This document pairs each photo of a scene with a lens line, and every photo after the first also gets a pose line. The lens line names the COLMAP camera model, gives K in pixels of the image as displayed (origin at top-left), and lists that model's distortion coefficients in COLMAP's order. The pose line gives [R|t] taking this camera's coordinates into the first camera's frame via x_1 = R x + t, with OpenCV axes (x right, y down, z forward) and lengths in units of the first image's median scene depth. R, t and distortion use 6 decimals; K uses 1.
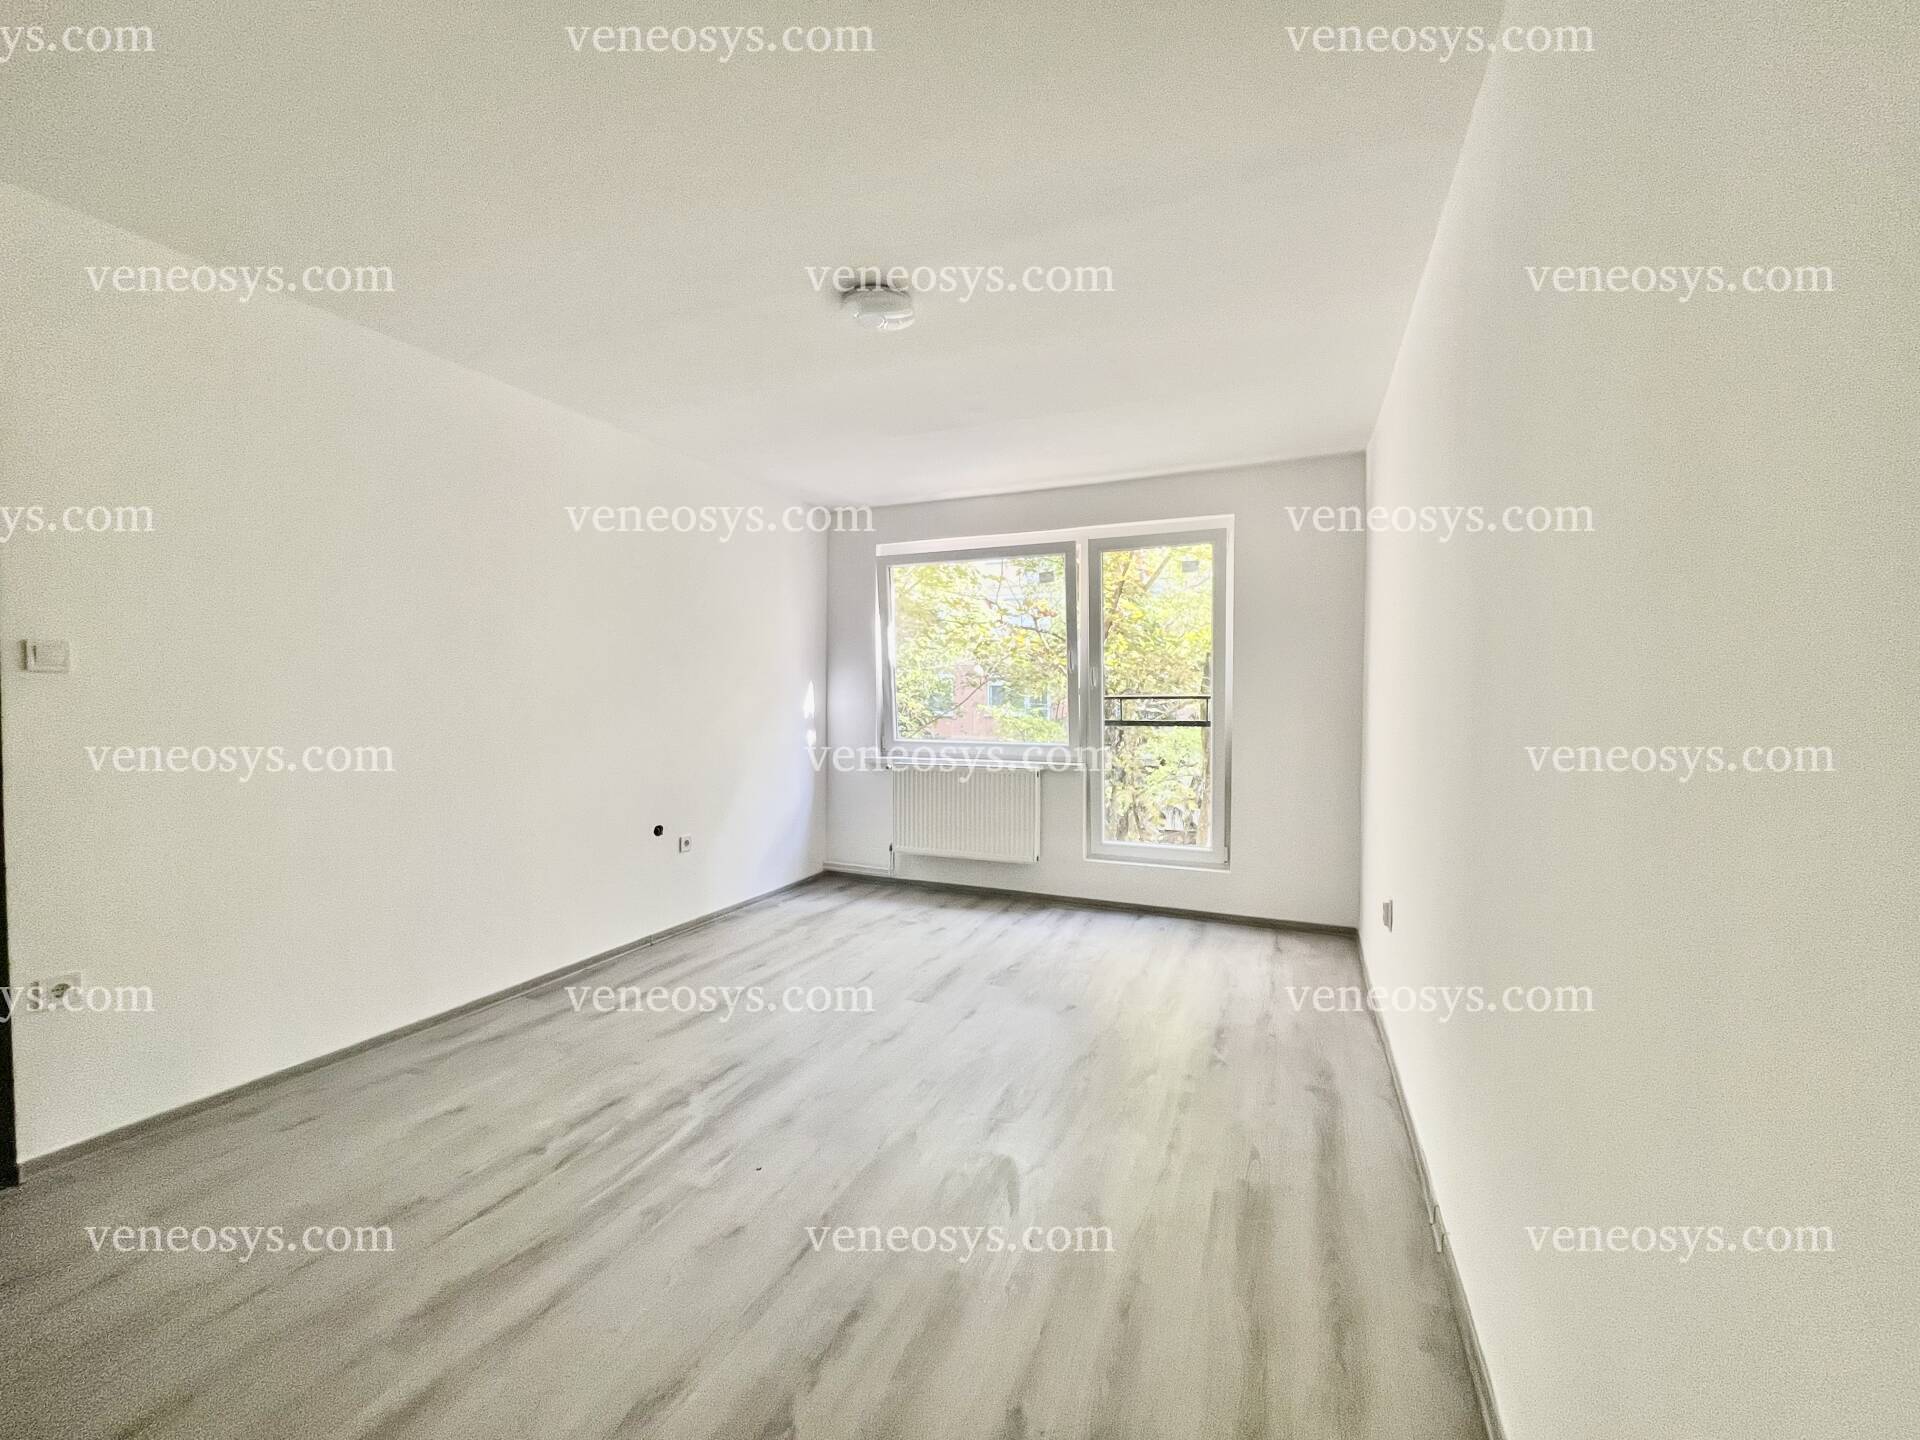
lens RADIAL K [[783.7, 0, 962.9], [0, 783.7, 722.1], [0, 0, 1]] dist [-0.001358, -0.000761]
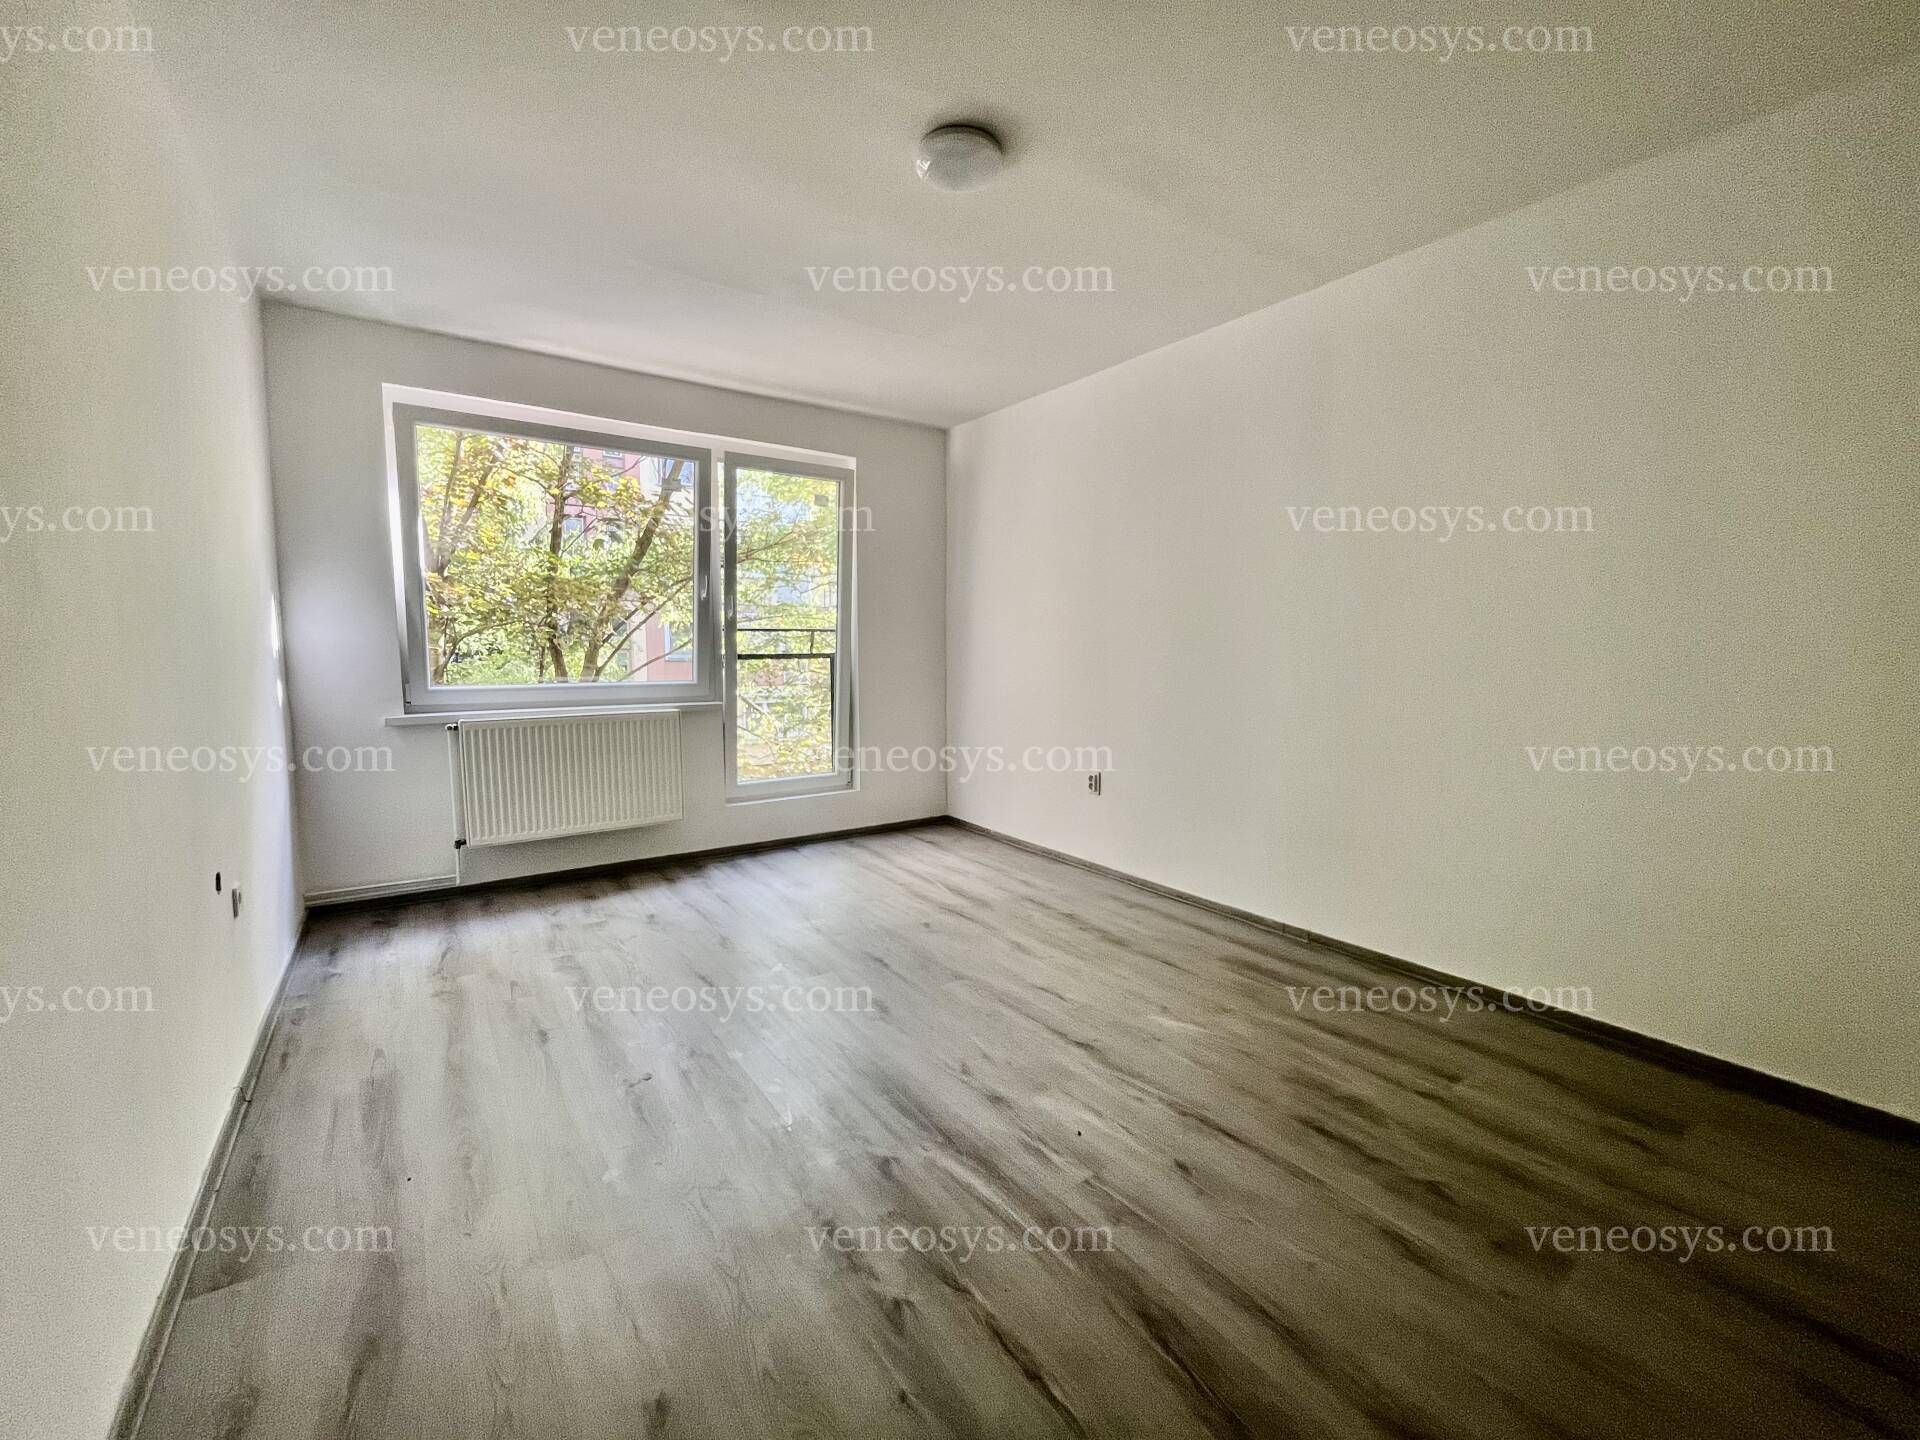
lens RADIAL K [[783.7, 0, 956.0], [0, 783.7, 716.8], [0, 0, 1]] dist [-0.001358, -0.000761]
pose [[0.516540, -0.079599, 0.852555, -0.504614], [0.021801, 0.996570, 0.079836, 0.004789], [-0.855985, -0.022651, 0.516504, 0.311394]]
